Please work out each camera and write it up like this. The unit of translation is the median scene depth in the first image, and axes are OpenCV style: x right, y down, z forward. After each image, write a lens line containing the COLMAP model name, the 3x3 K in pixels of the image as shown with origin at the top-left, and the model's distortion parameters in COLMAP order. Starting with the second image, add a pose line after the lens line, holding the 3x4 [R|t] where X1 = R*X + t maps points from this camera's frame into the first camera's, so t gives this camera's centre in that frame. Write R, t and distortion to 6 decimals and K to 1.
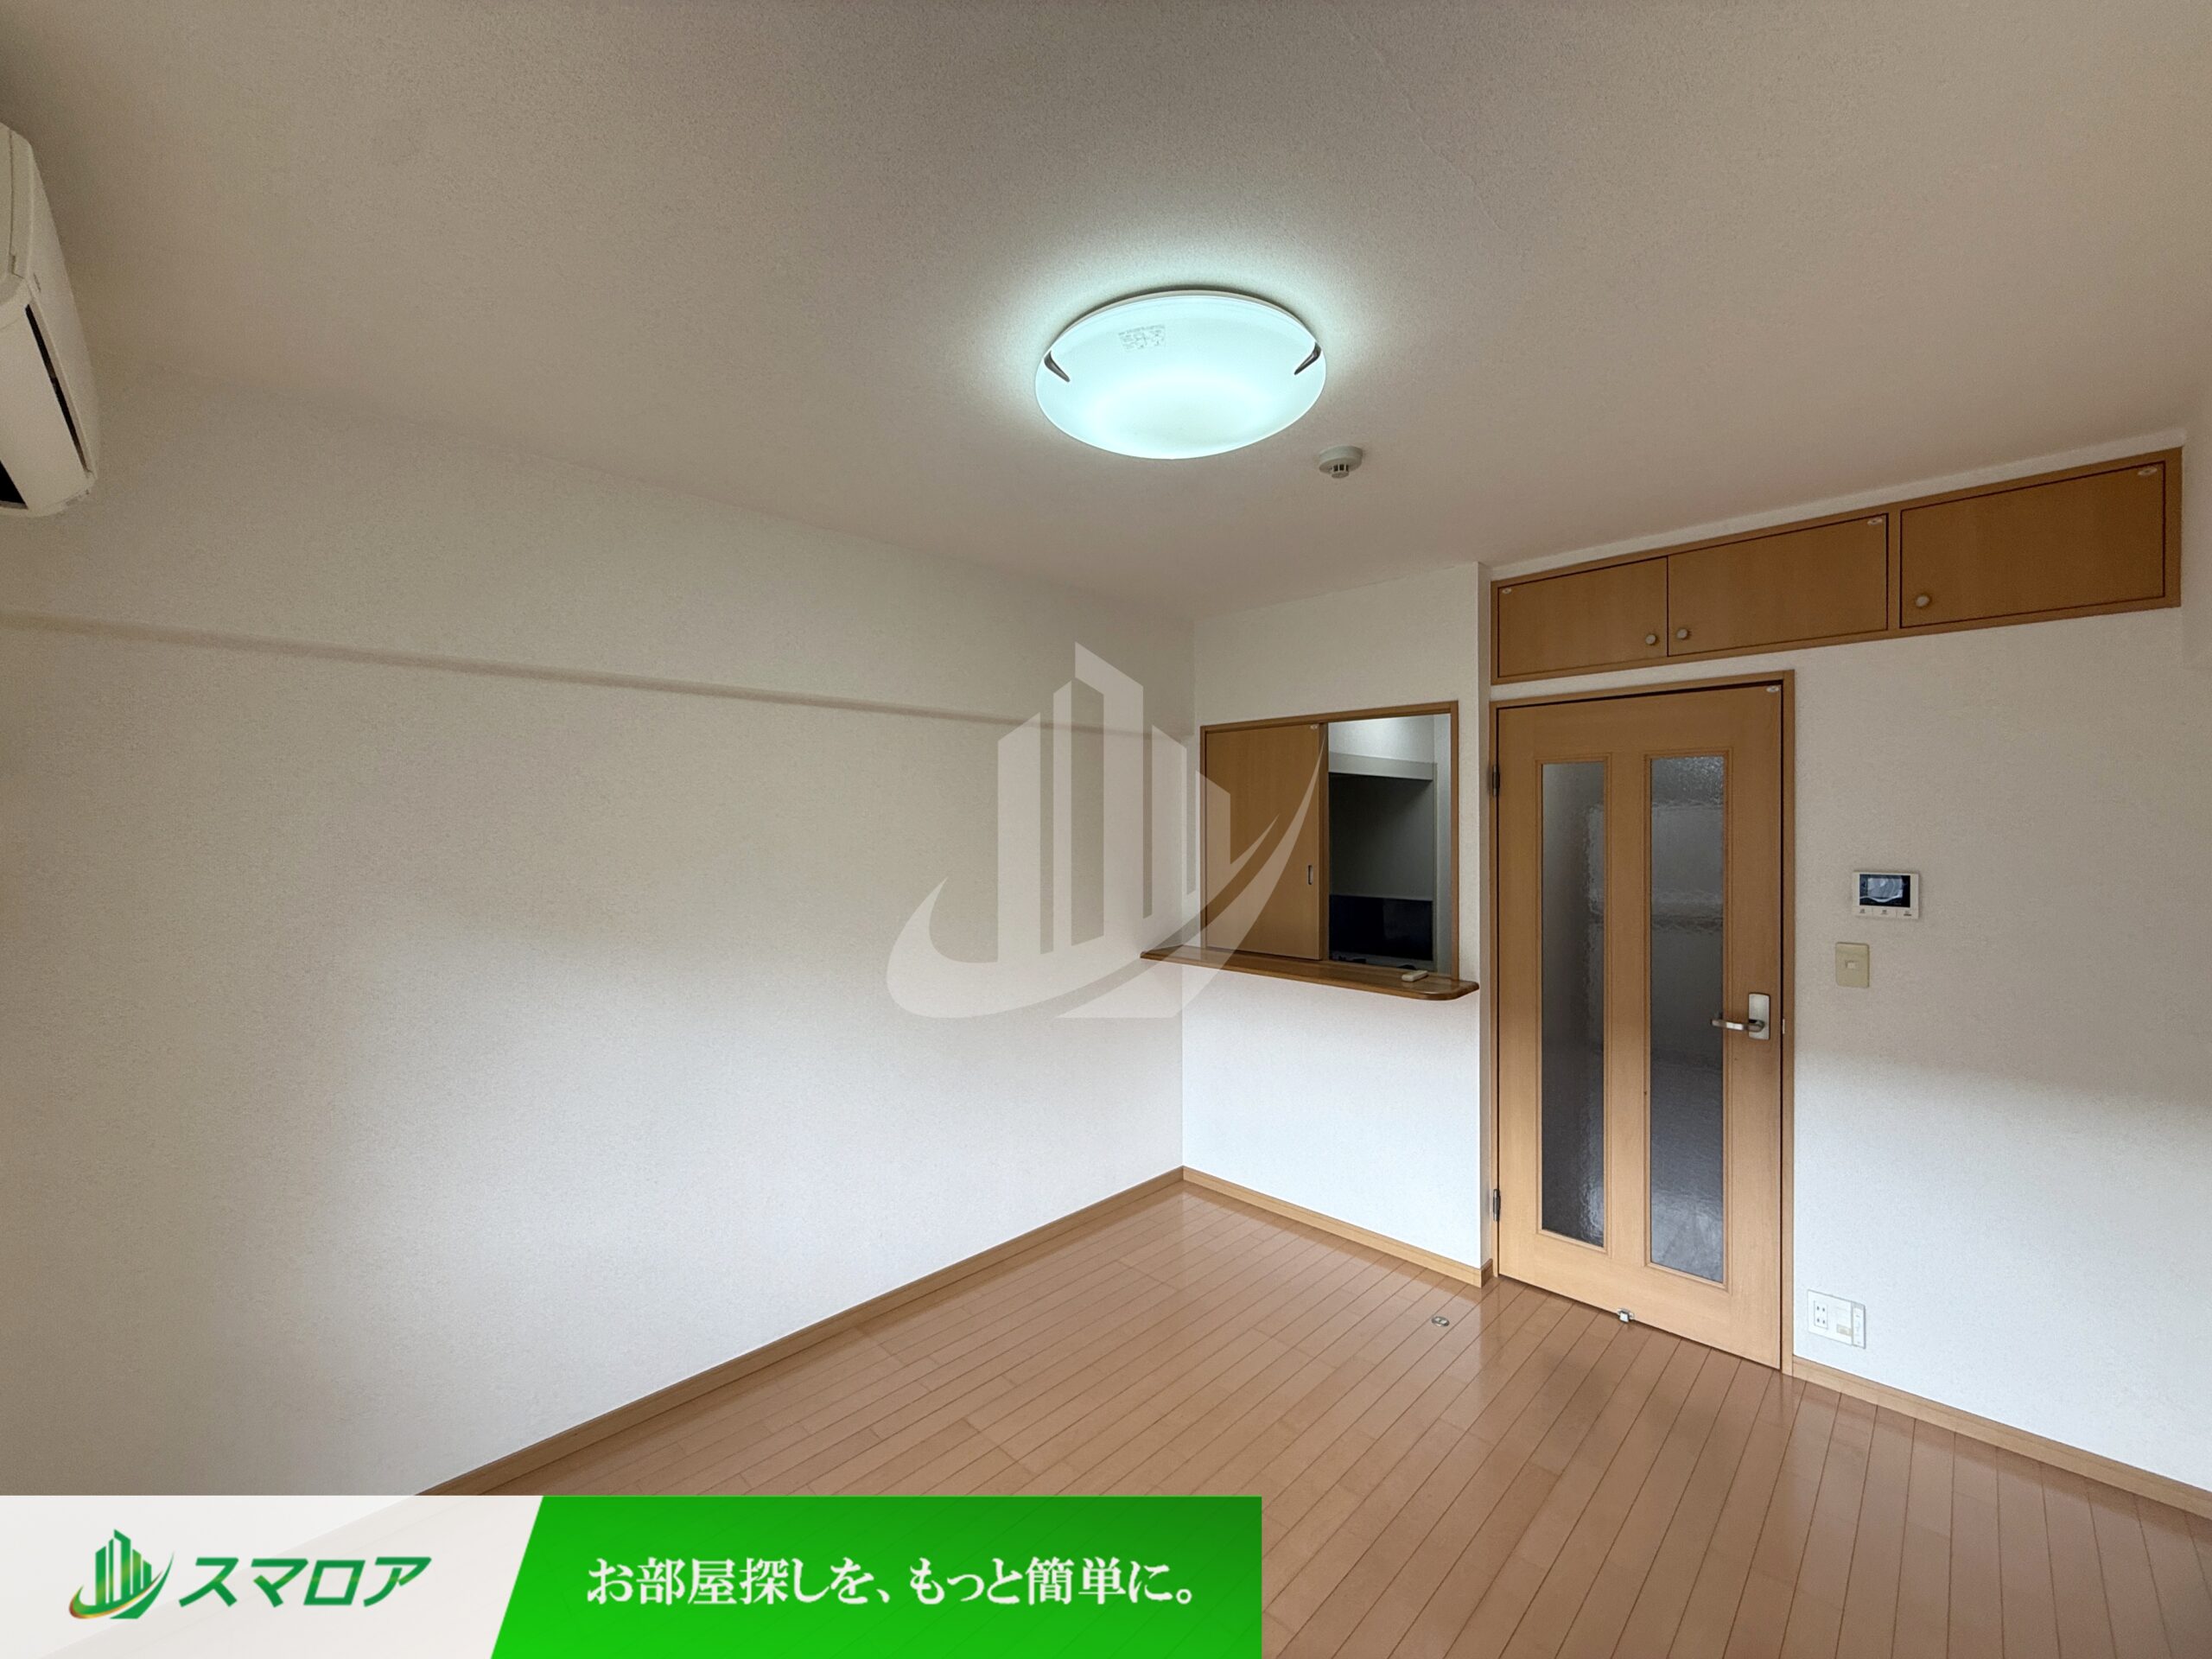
lens RADIAL K [[884.4, 0, 1106.0], [0, 884.4, 829.5], [0, 0, 1]] dist [0.002474, -0.000132]
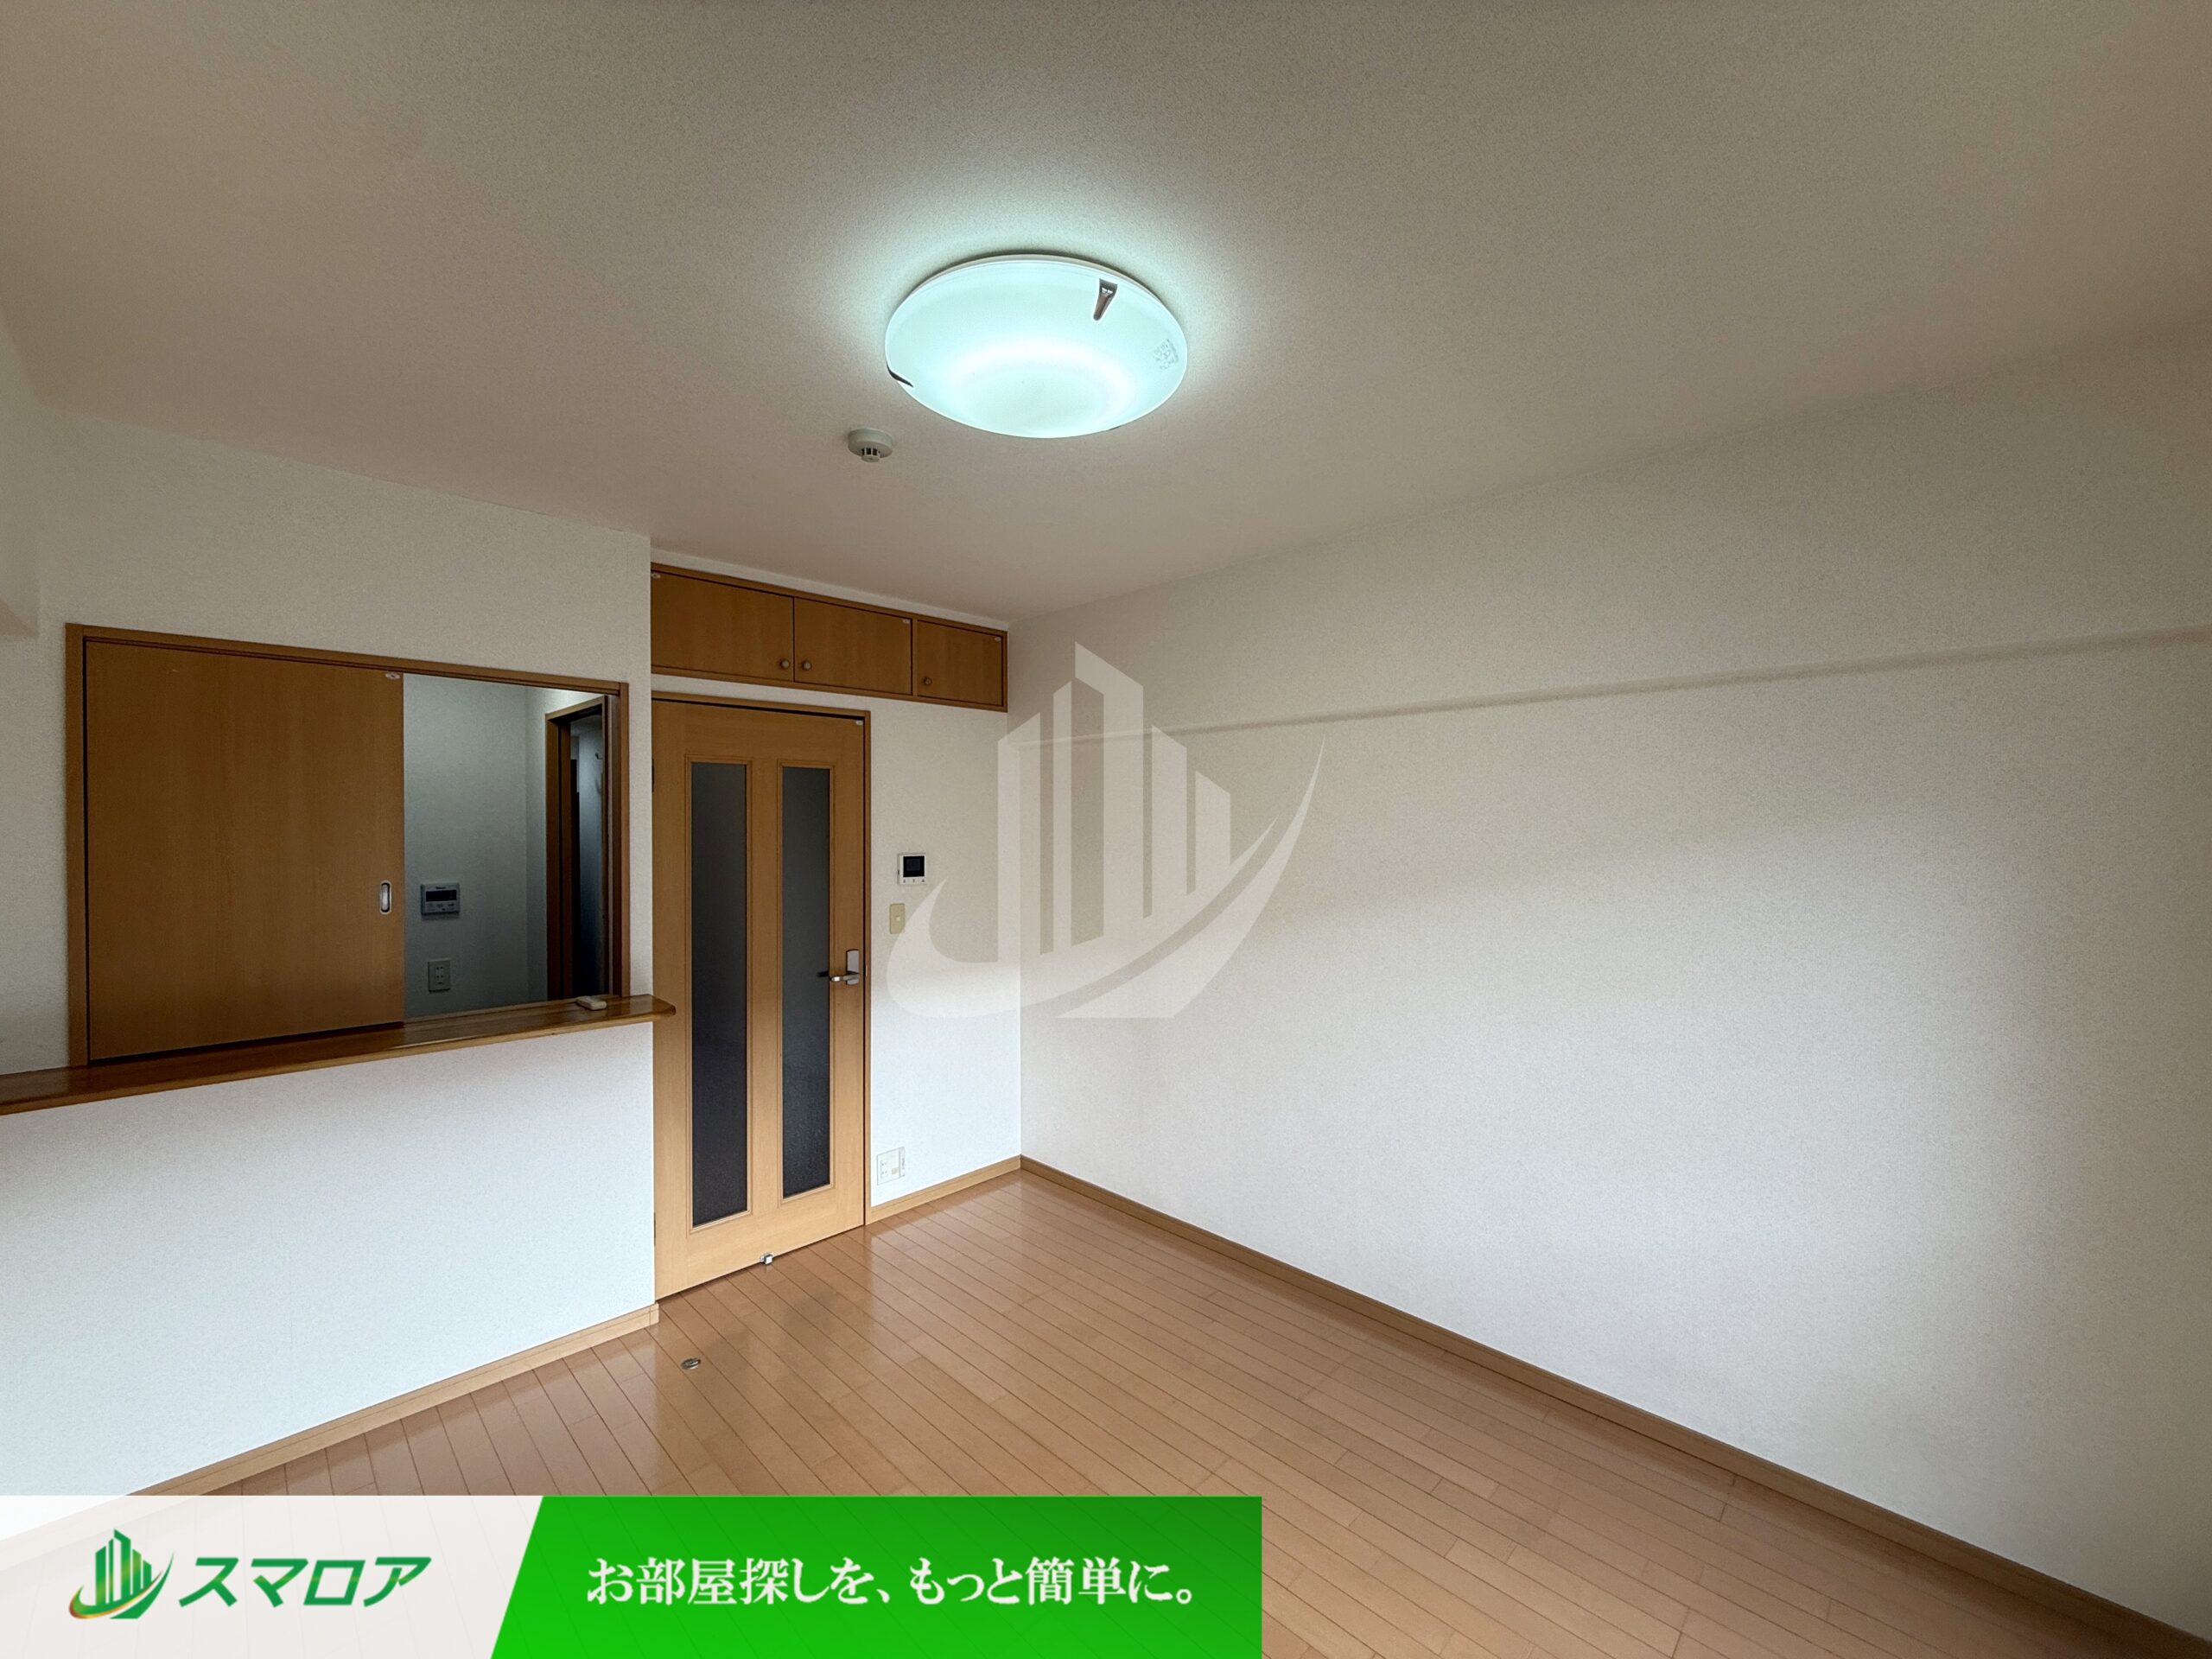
lens RADIAL K [[887.7, 0, 1106.0], [0, 887.7, 829.5], [0, 0, 1]] dist [0.002985, 0.000090]
pose [[0.001096, -0.005387, 0.999985, -0.591260], [0.005145, 0.999972, 0.005381, -0.001152], [-0.999986, 0.005140, 0.001124, 0.616874]]
